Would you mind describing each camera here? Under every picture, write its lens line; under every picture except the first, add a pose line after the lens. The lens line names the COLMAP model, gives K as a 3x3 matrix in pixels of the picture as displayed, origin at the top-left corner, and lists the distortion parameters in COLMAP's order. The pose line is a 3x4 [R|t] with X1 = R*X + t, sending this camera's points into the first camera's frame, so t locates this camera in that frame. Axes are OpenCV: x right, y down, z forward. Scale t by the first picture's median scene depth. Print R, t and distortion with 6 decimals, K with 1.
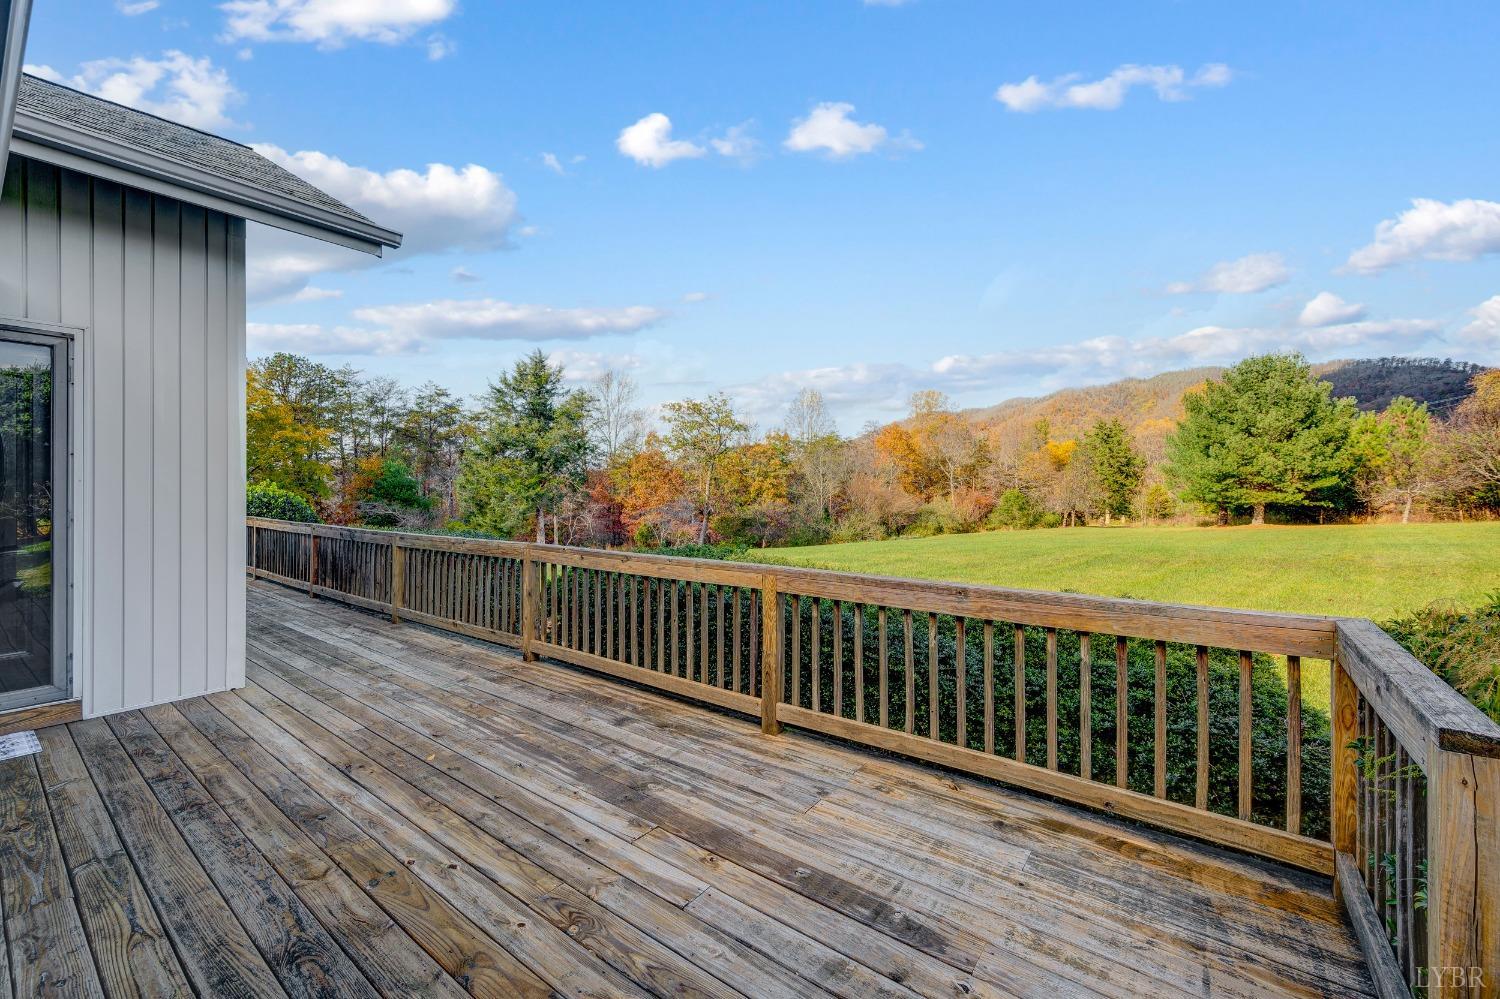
lens RADIAL K [[608.9, 0, 747.9], [0, 608.9, 498.6], [0, 0, 1]] dist [0.001139, -0.000386]
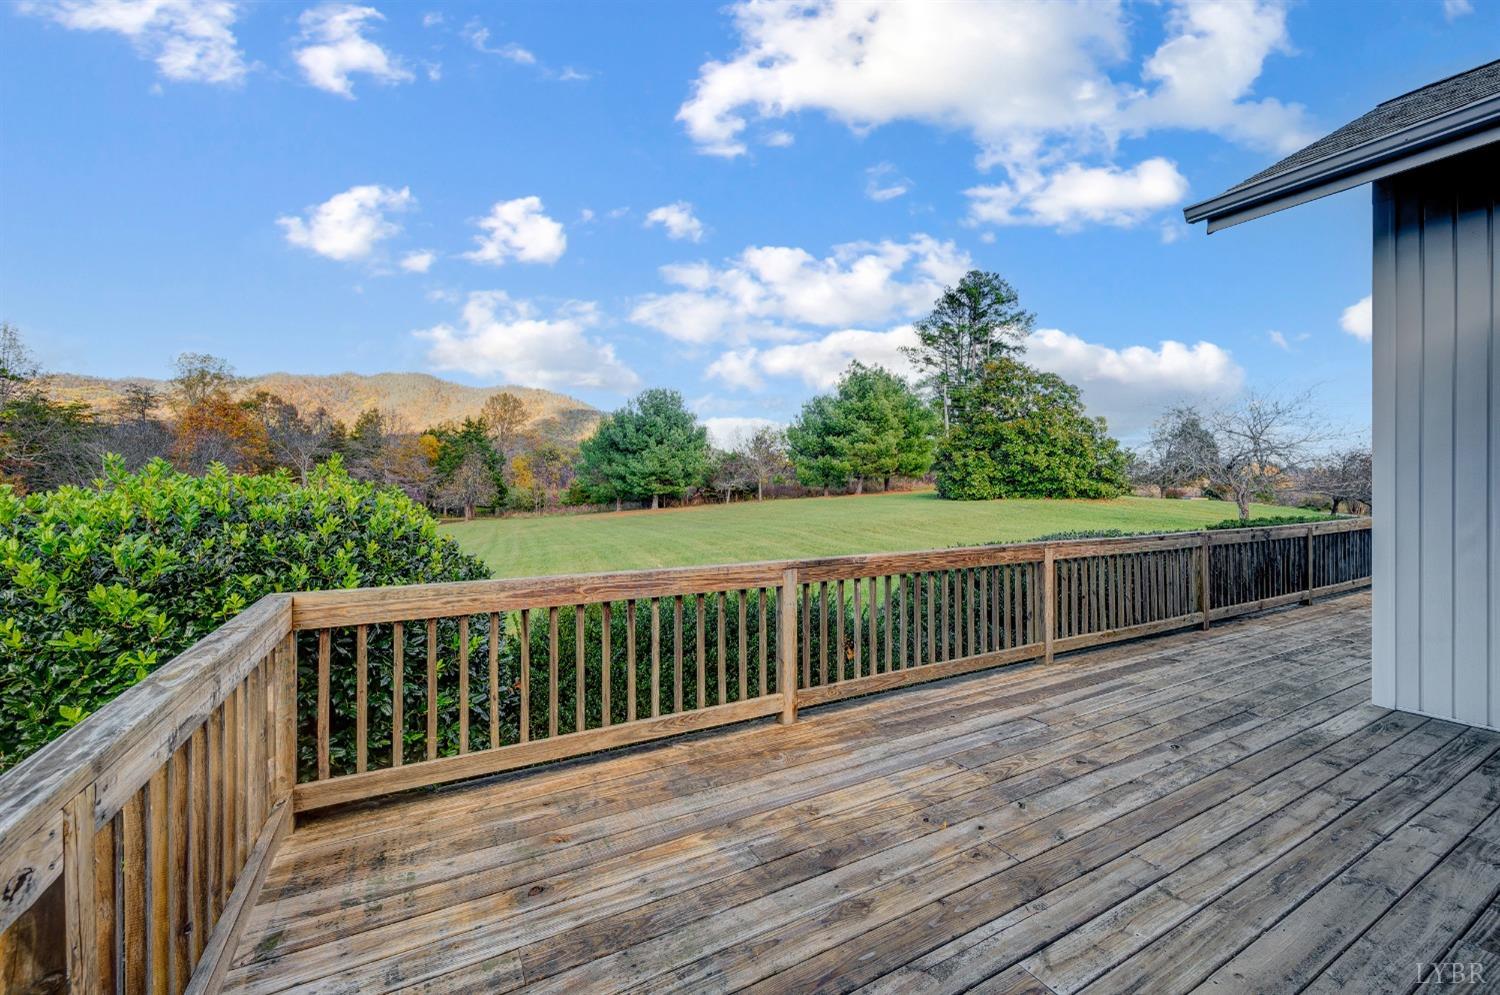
lens RADIAL K [[583.1, 0, 745.5], [0, 583.1, 488.7], [0, 0, 1]] dist [0.000104, 0.000096]
pose [[0.405863, -0.001327, 0.913933, -0.396256], [0.003083, 0.999995, 0.000083, -0.005070], [-0.913929, 0.002784, 0.405865, 0.297715]]
